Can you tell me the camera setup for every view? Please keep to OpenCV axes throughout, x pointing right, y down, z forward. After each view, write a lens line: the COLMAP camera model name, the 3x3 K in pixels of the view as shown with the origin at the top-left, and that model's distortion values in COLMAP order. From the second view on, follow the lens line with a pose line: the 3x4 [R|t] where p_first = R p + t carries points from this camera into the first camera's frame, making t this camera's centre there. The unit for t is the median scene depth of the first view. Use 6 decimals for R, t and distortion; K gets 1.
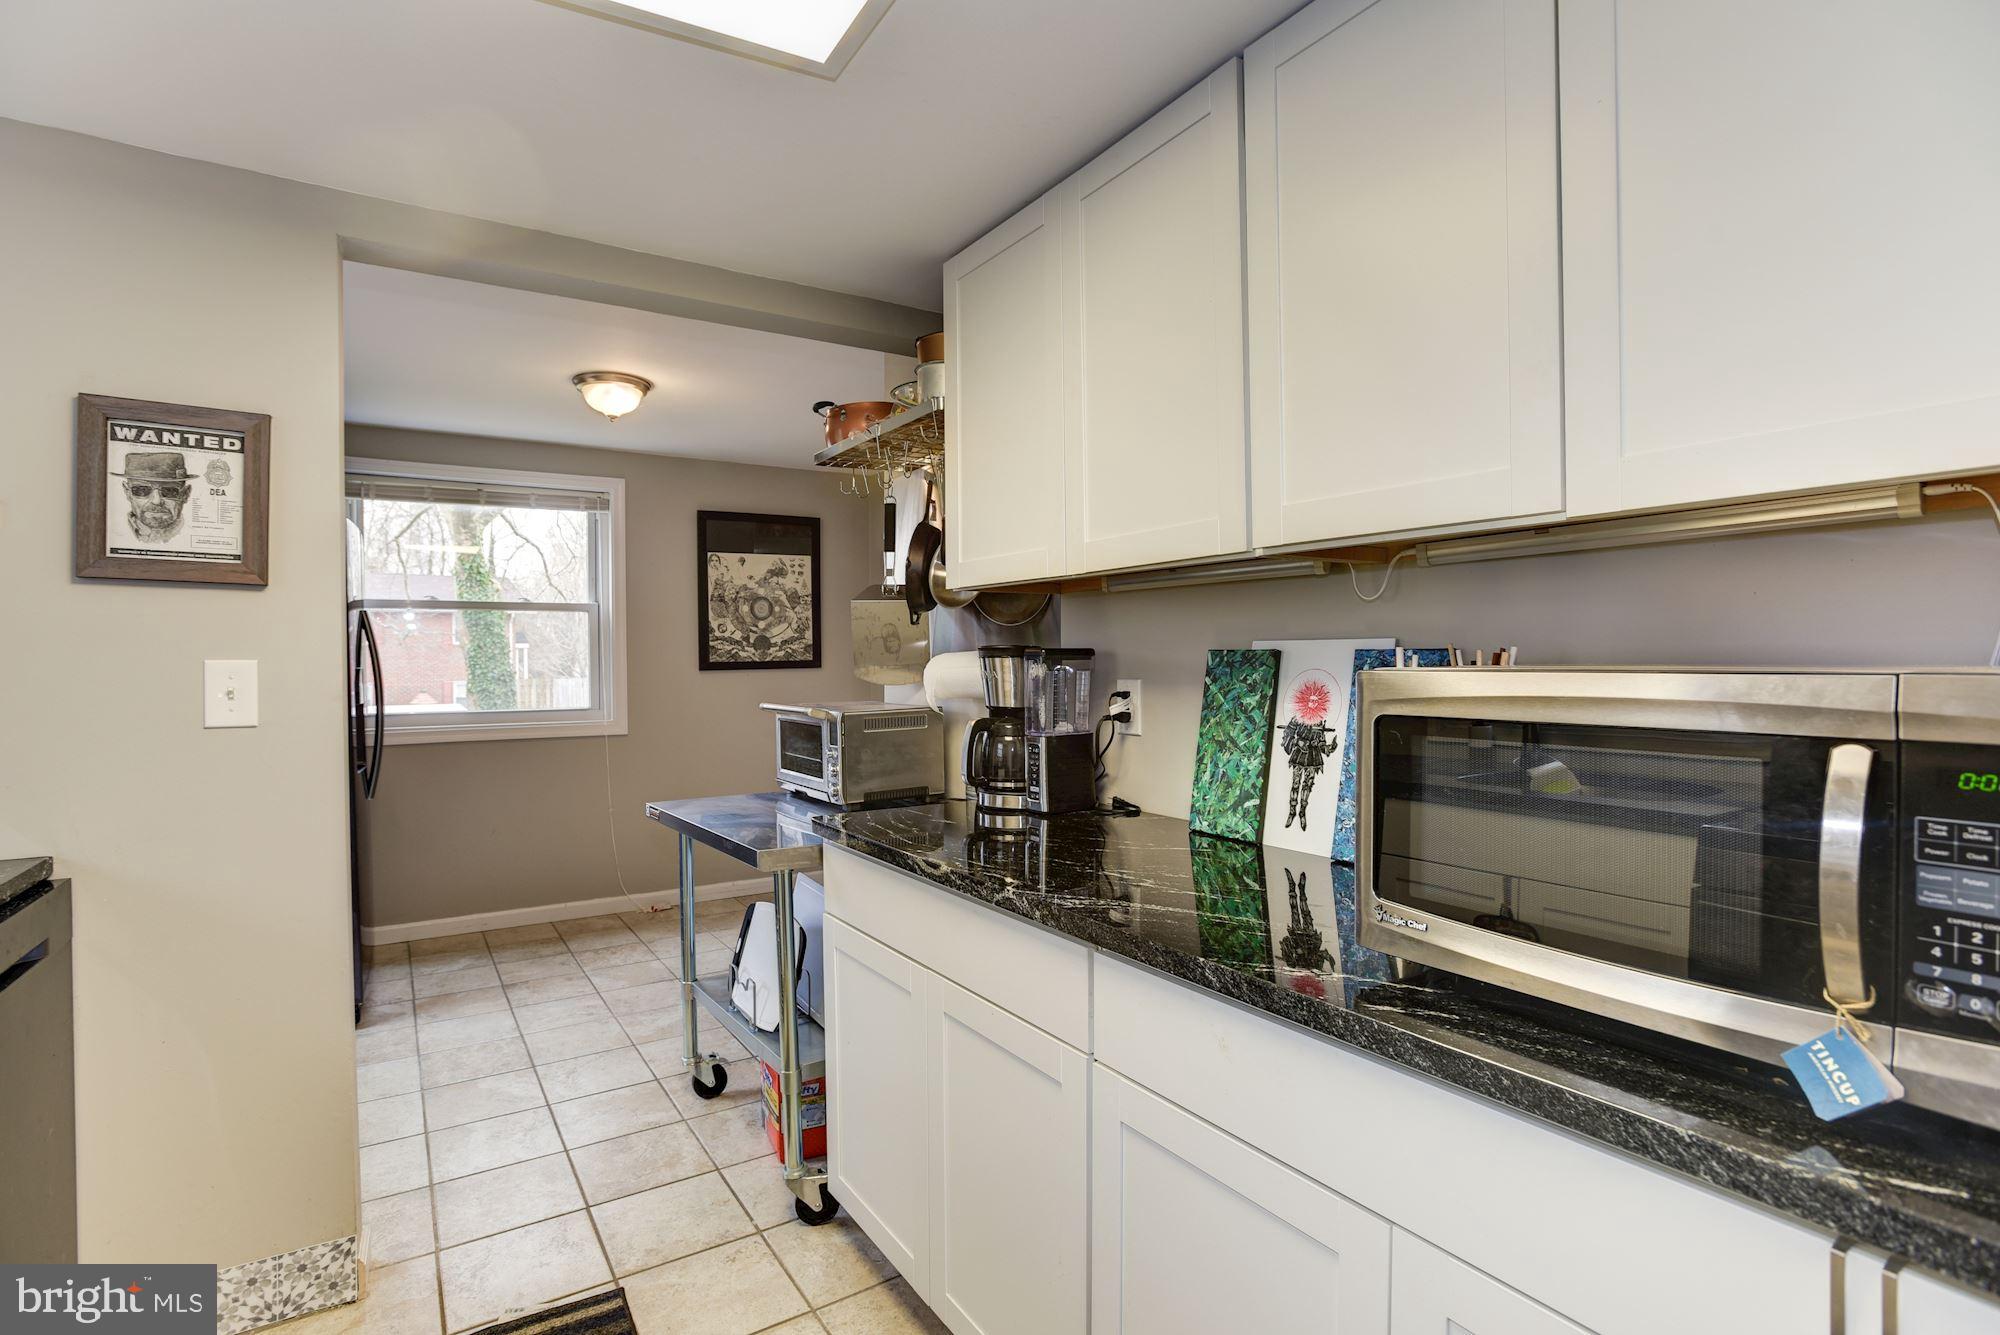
lens RADIAL K [[953.3, 0, 988.7], [0, 953.3, 668.8], [0, 0, 1]] dist [-0.057826, 0.025611]
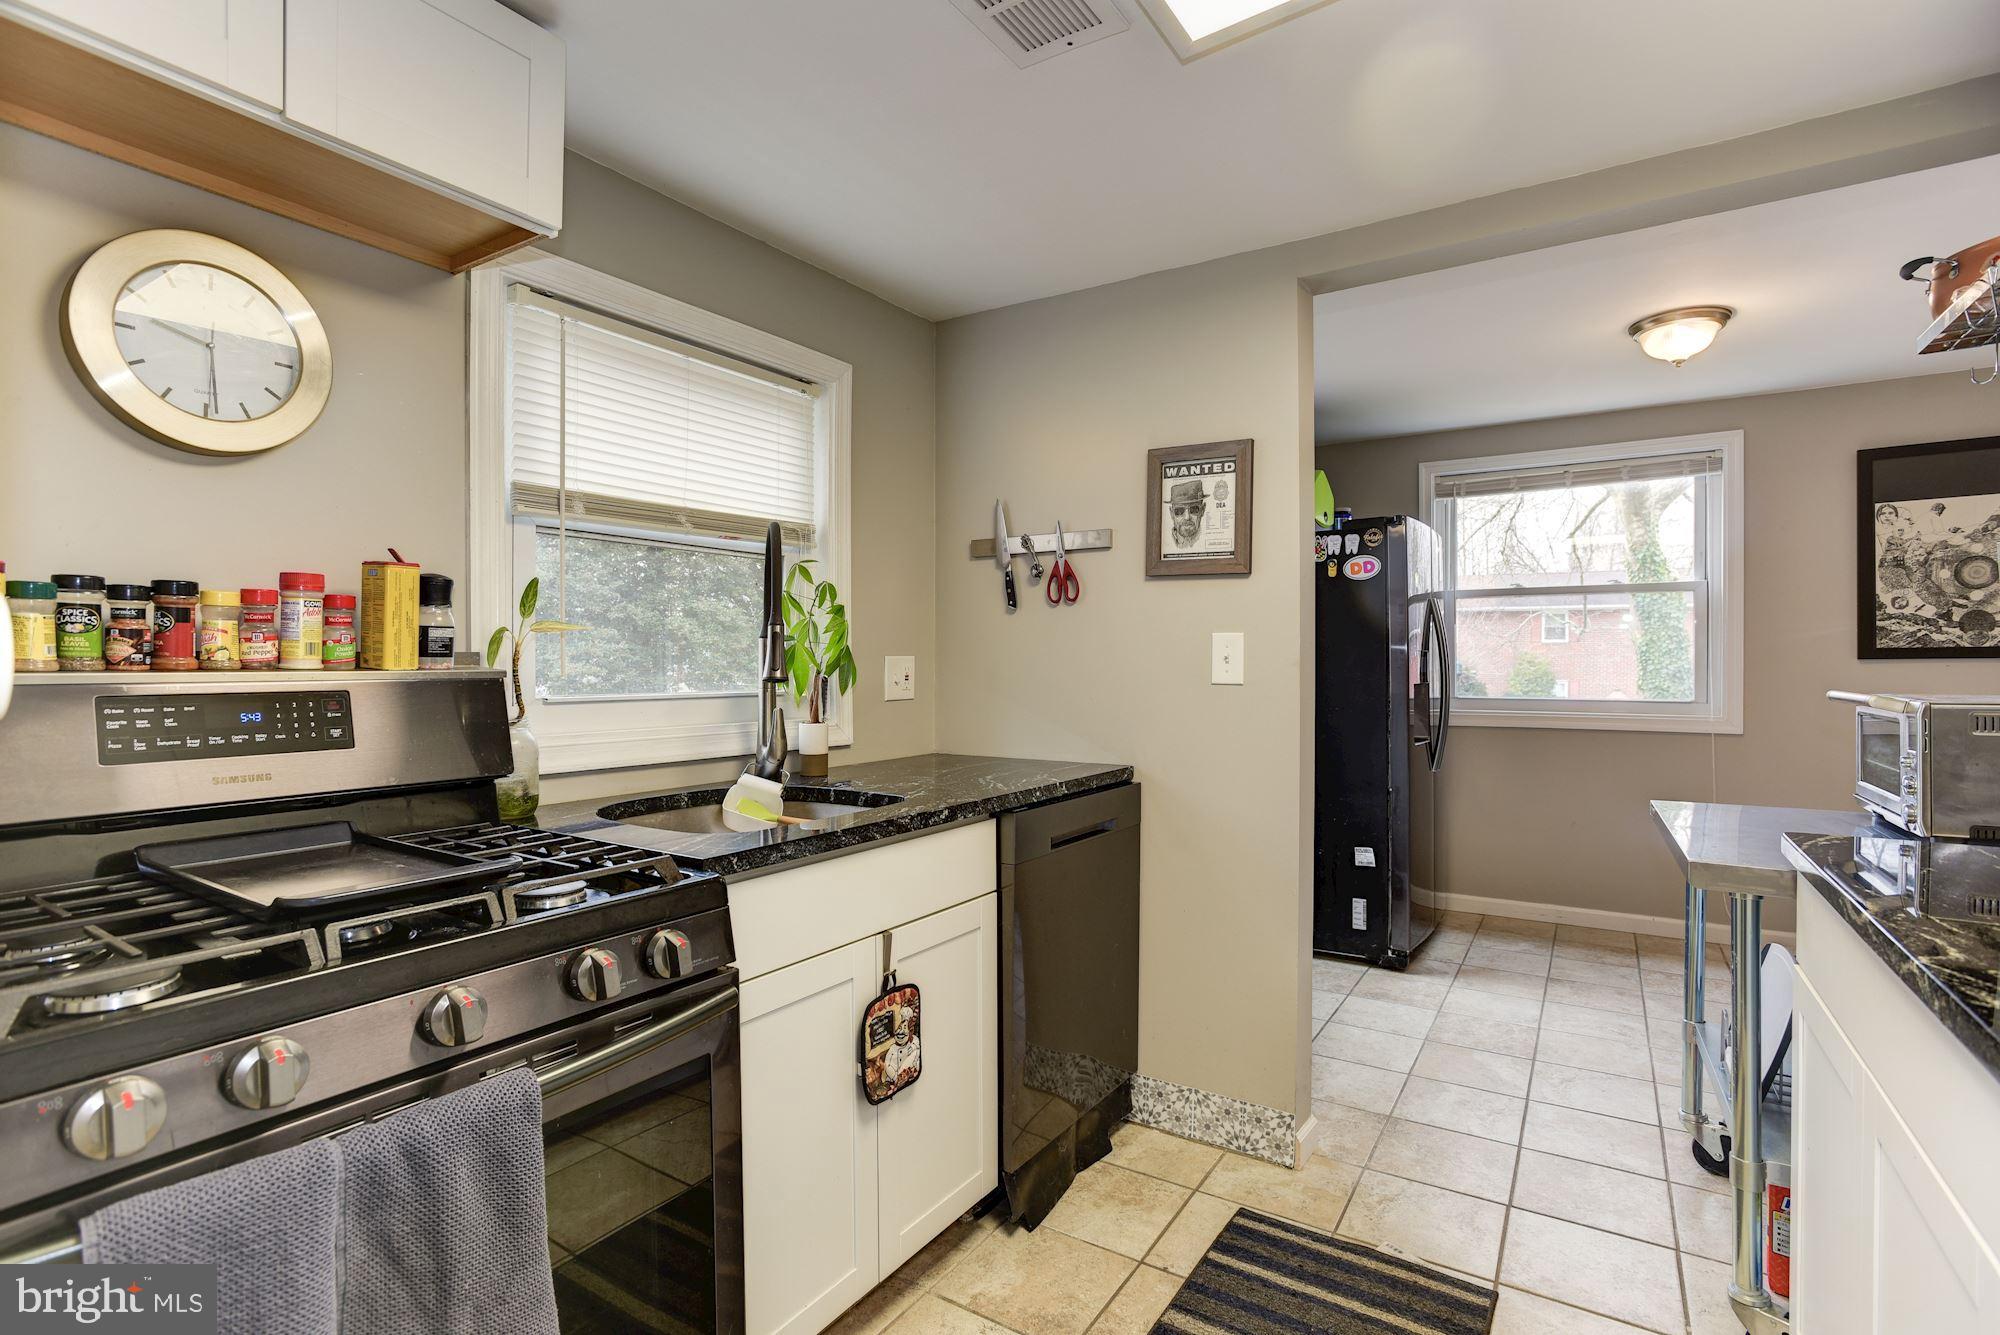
lens RADIAL K [[954.1, 0, 993.5], [0, 954.1, 668.3], [0, 0, 1]] dist [-0.049867, 0.021031]
pose [[0.406181, 0.012351, -0.913709, 0.176195], [-0.013110, 0.999884, 0.007688, 0.022847], [0.913699, 0.008856, 0.406296, 0.101081]]
